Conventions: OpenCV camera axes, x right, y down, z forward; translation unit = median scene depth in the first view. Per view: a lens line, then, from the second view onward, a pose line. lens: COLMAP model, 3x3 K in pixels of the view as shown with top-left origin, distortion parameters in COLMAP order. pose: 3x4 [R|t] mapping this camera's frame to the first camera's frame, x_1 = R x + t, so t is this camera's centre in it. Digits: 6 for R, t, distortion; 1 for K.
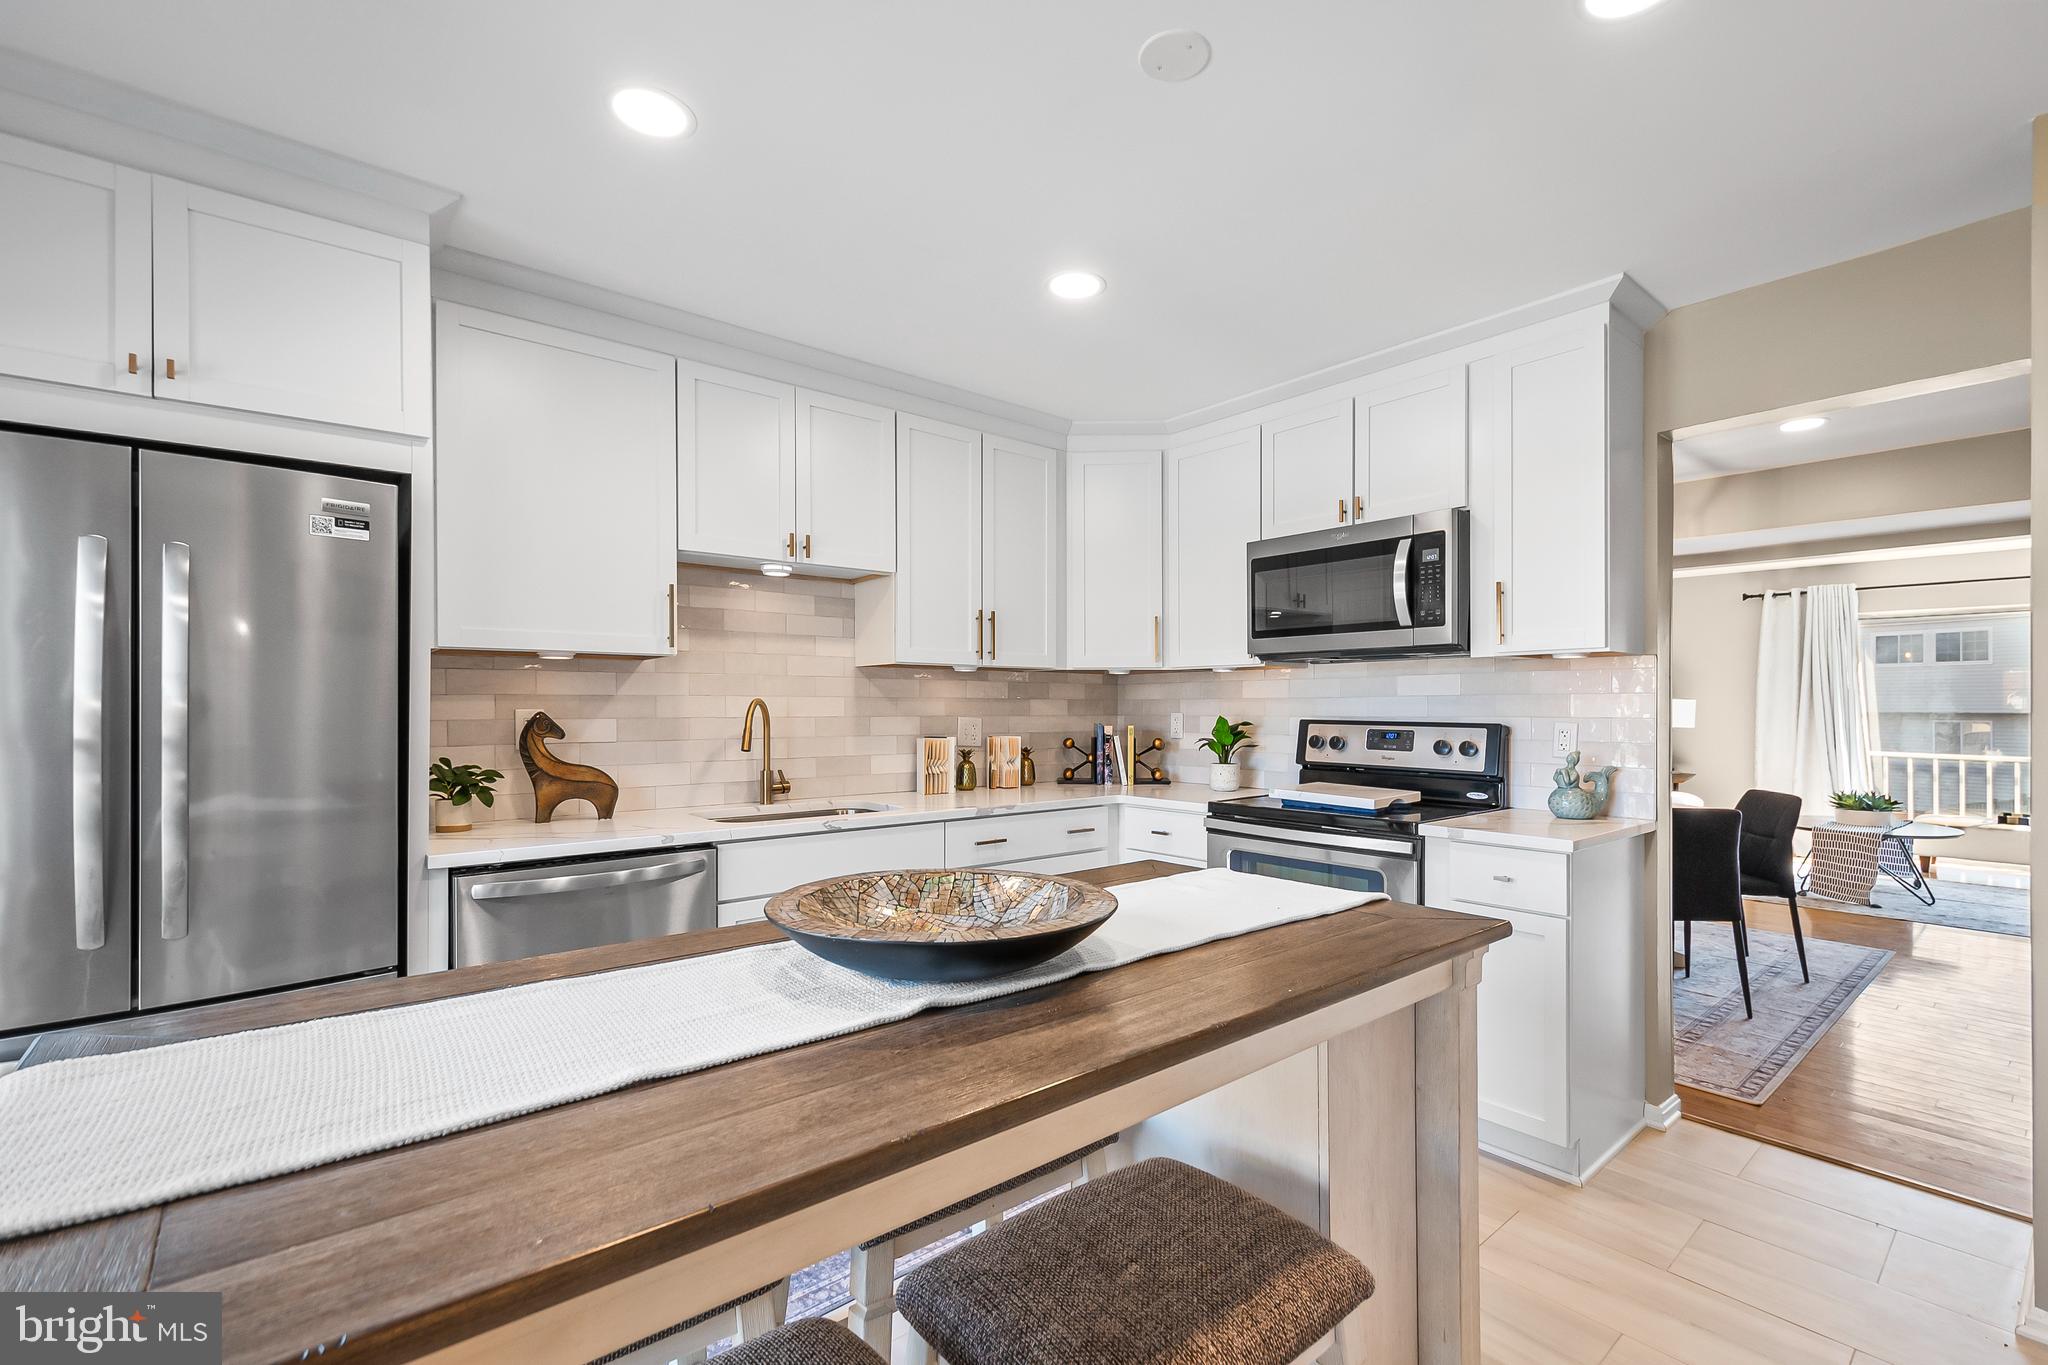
lens RADIAL K [[897.9, 0, 1038.3], [0, 897.9, 704.0], [0, 0, 1]] dist [0.007188, 0.000182]
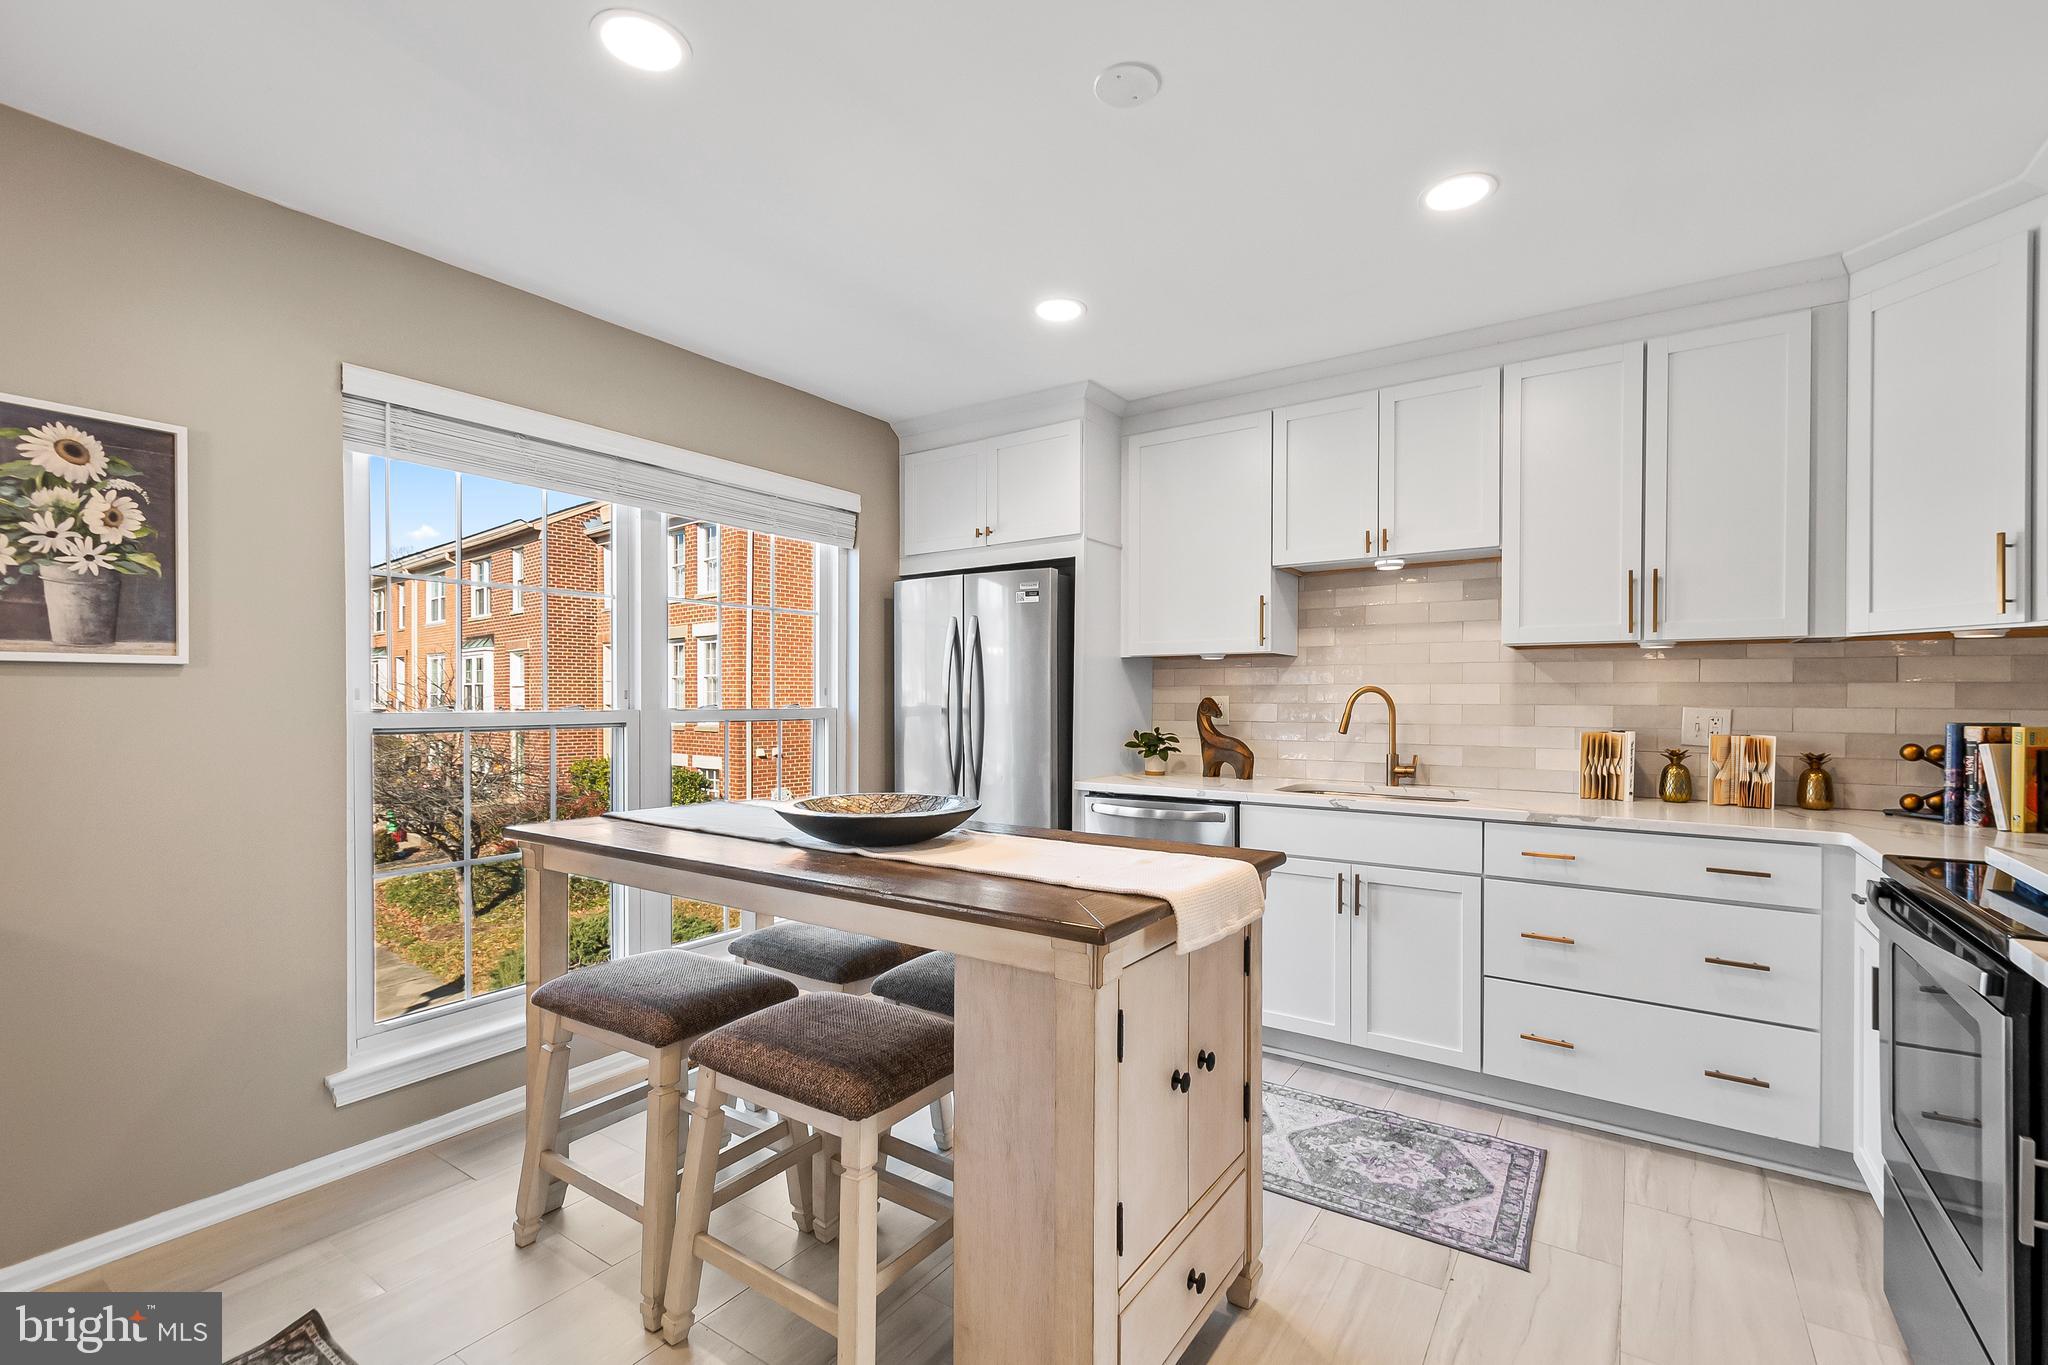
lens RADIAL K [[897.9, 0, 1027.2], [0, 897.9, 700.1], [0, 0, 1]] dist [0.007188, 0.000182]
pose [[0.263100, 0.004540, -0.964758, 0.563641], [-0.000708, 0.999990, 0.004513, 0.005530], [0.964768, -0.000504, 0.263101, 0.283840]]
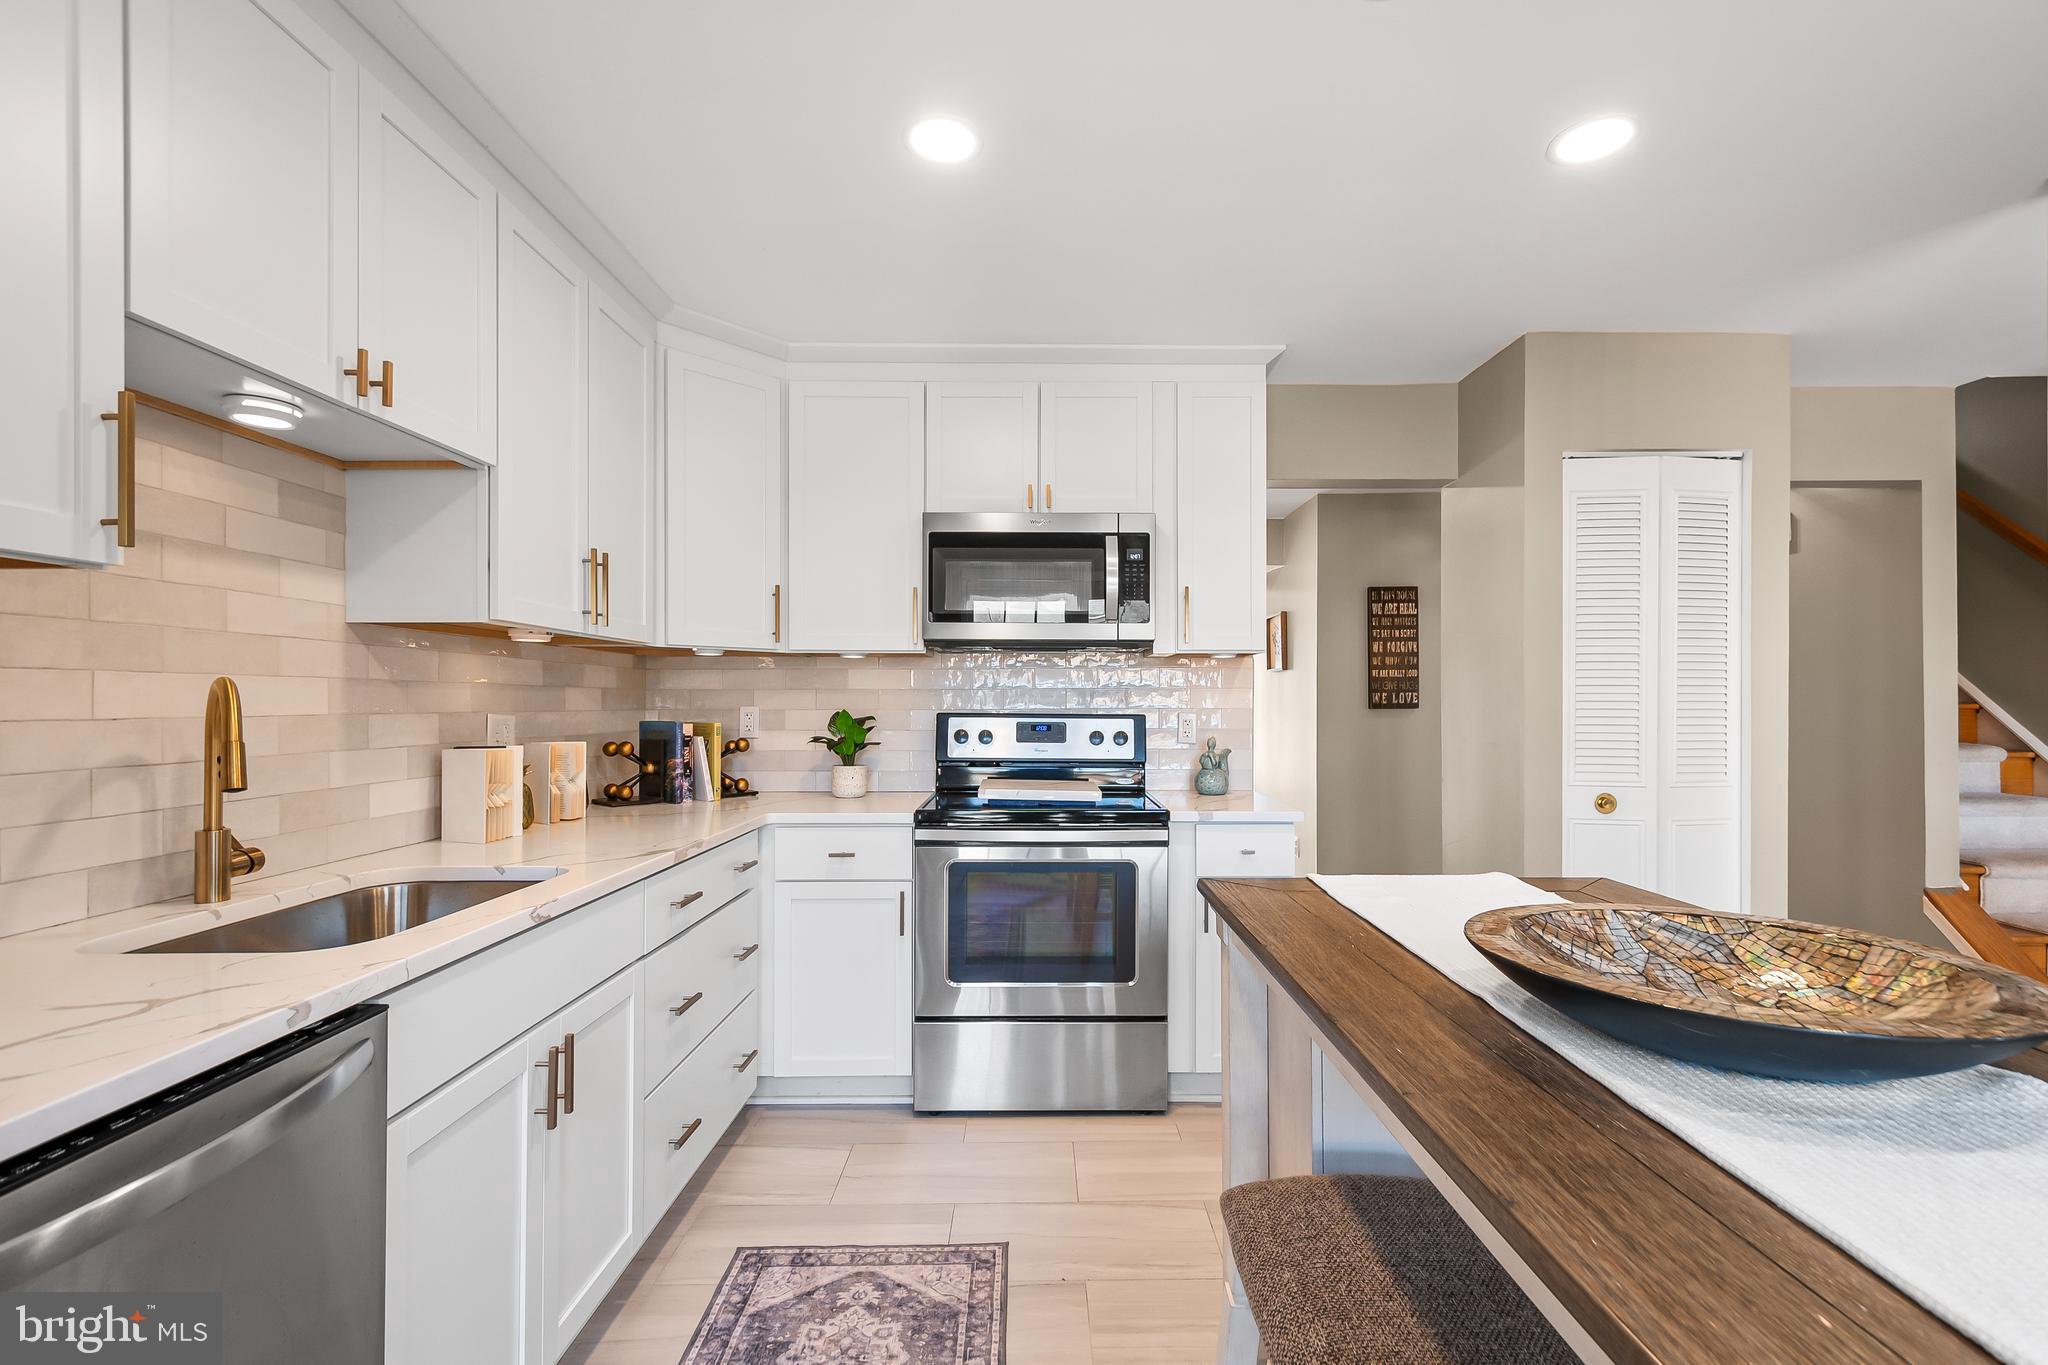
lens RADIAL K [[897.9, 0, 1032.2], [0, 897.9, 695.2], [0, 0, 1]] dist [0.007188, 0.000182]
pose [[0.646135, 0.006486, 0.763195, -0.359660], [-0.003568, 0.999979, -0.005478, 0.004006], [-0.763214, 0.000817, 0.646145, 0.336642]]
